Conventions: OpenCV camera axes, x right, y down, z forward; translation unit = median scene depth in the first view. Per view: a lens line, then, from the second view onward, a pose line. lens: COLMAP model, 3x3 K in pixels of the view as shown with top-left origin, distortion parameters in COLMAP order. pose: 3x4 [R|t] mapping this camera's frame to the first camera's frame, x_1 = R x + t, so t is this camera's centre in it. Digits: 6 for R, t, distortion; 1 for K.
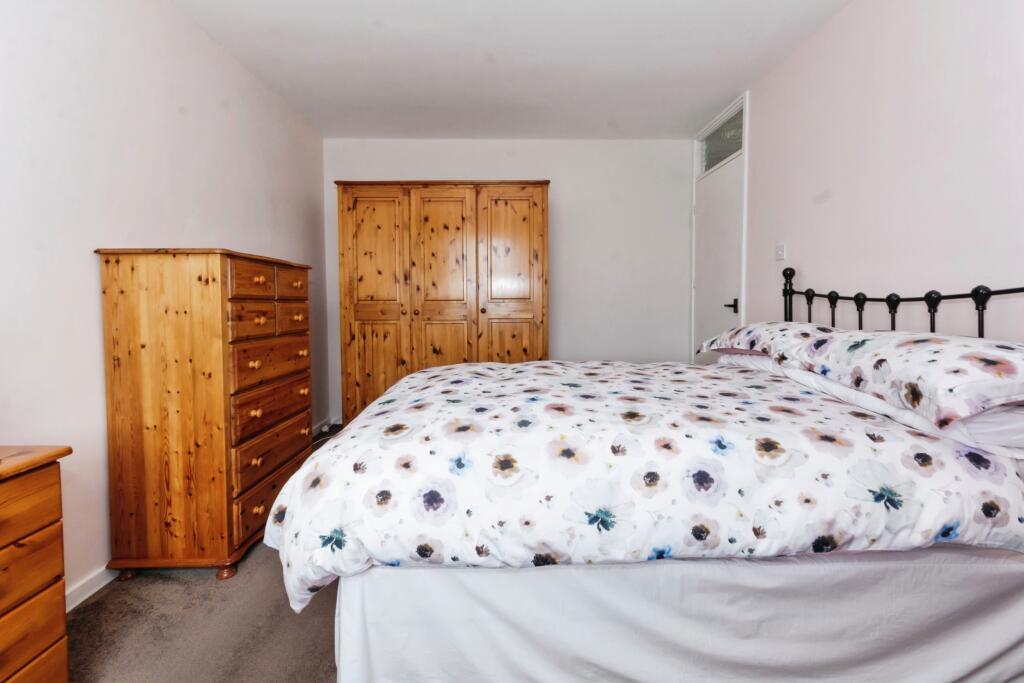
lens RADIAL K [[474.5, 0, 515.1], [0, 474.5, 321.9], [0, 0, 1]] dist [-0.000858, 0.000335]
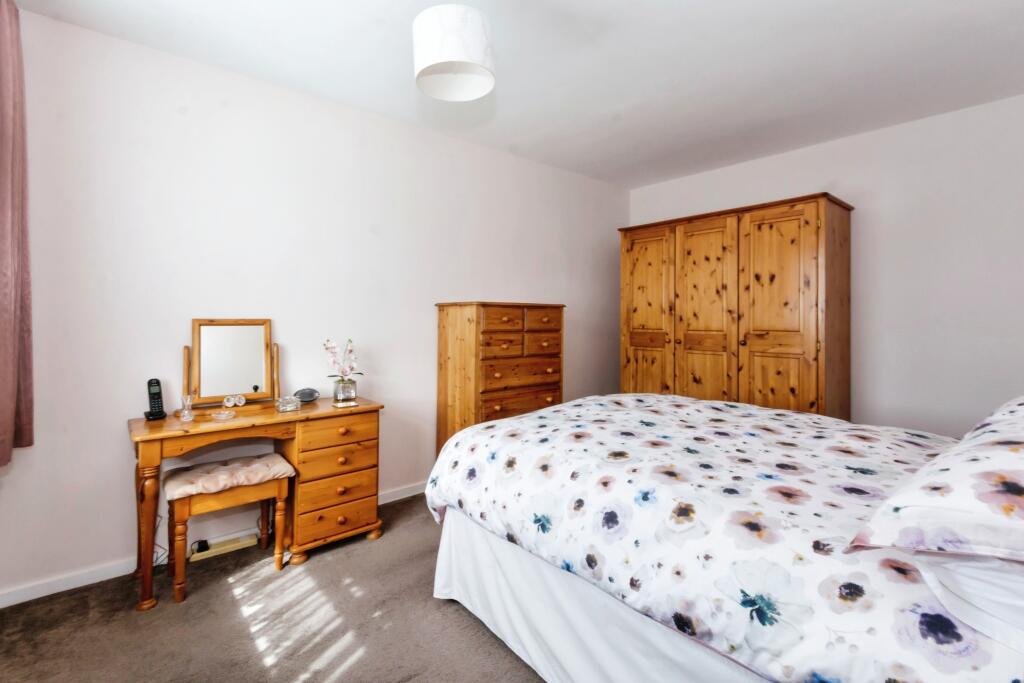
lens RADIAL K [[474.5, 0, 498.7], [0, 474.5, 313.4], [0, 0, 1]] dist [-0.000858, 0.000335]
pose [[0.619606, -0.002437, -0.784909, 0.650535], [-0.036050, 0.998852, -0.031560, -0.060533], [0.784085, 0.047851, 0.618807, 0.051784]]
